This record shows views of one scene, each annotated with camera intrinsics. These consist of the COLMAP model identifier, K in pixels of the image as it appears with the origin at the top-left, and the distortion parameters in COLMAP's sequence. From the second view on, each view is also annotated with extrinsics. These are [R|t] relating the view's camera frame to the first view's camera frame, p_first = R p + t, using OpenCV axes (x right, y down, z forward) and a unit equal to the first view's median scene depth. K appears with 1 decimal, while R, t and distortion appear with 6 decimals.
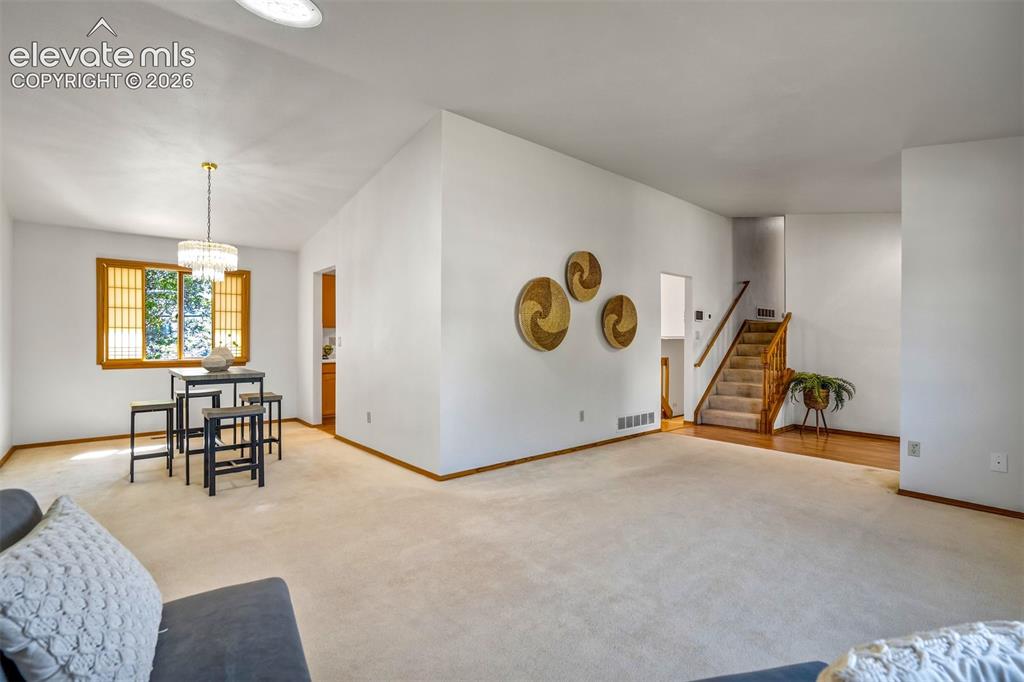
lens RADIAL K [[482.0, 0, 513.7], [0, 482.0, 339.7], [0, 0, 1]] dist [-0.033177, 0.014183]
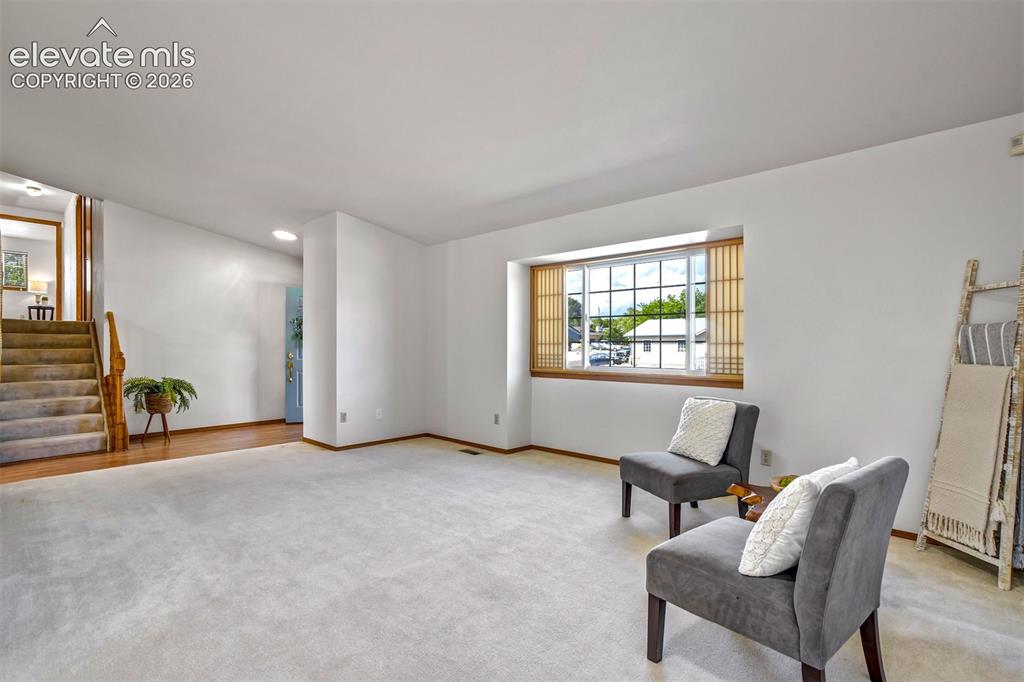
lens RADIAL K [[482.0, 0, 520.9], [0, 482.0, 344.7], [0, 0, 1]] dist [-0.033177, 0.014183]
pose [[-0.119157, -0.007704, 0.992845, -0.386013], [-0.001098, 0.999970, 0.007627, -0.003721], [-0.992875, -0.000182, -0.119162, 0.346682]]
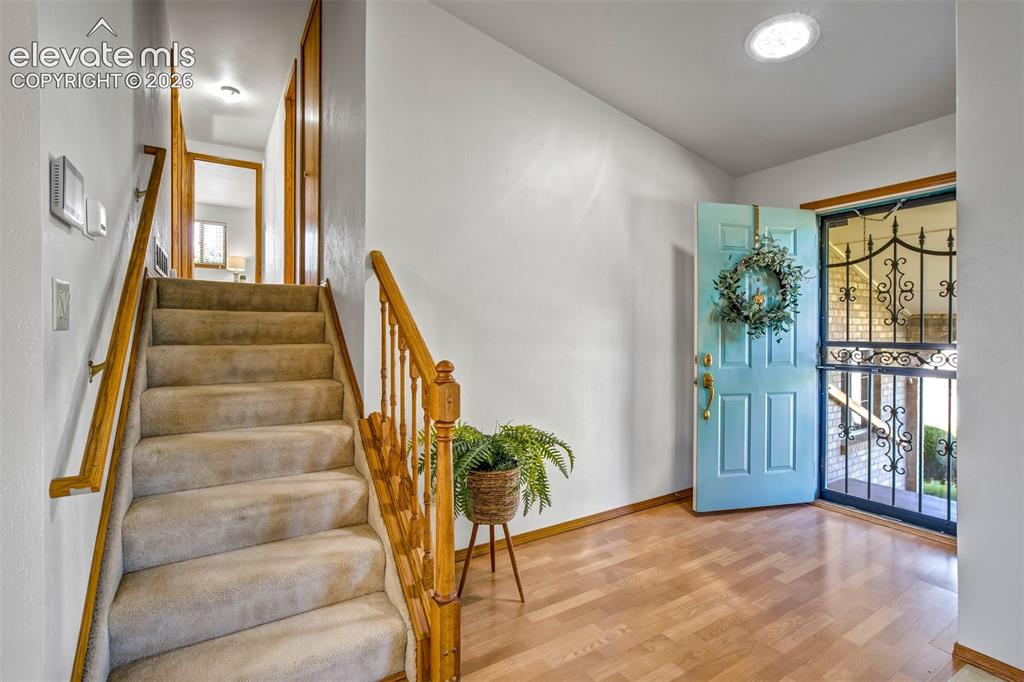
lens RADIAL K [[482.0, 0, 507.8], [0, 482.0, 329.9], [0, 0, 1]] dist [-0.033177, 0.014183]
pose [[0.162730, -0.004320, 0.986661, 0.250252], [0.003231, 0.999987, 0.003845, -0.001458], [-0.986665, 0.002562, 0.162742, 0.849331]]
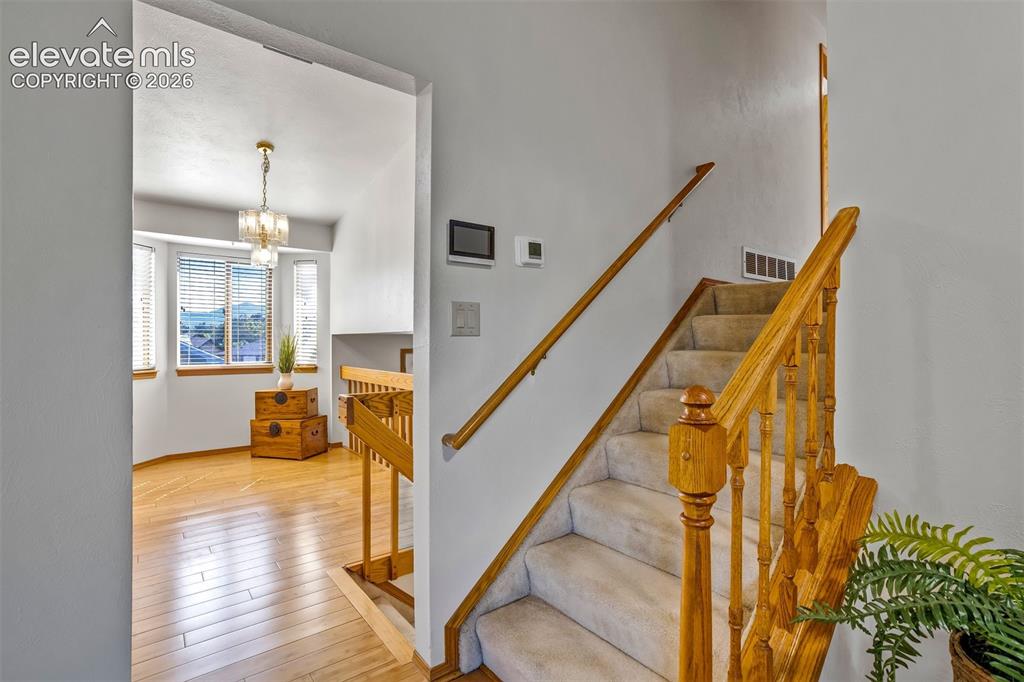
lens RADIAL K [[482.0, 0, 511.5], [0, 482.0, 339.6], [0, 0, 1]] dist [-0.033177, 0.014183]
pose [[0.998336, -0.004222, -0.057509, 0.438028], [0.004209, 0.999991, -0.000349, 0.001704], [0.057510, 0.000106, 0.998345, 0.777199]]
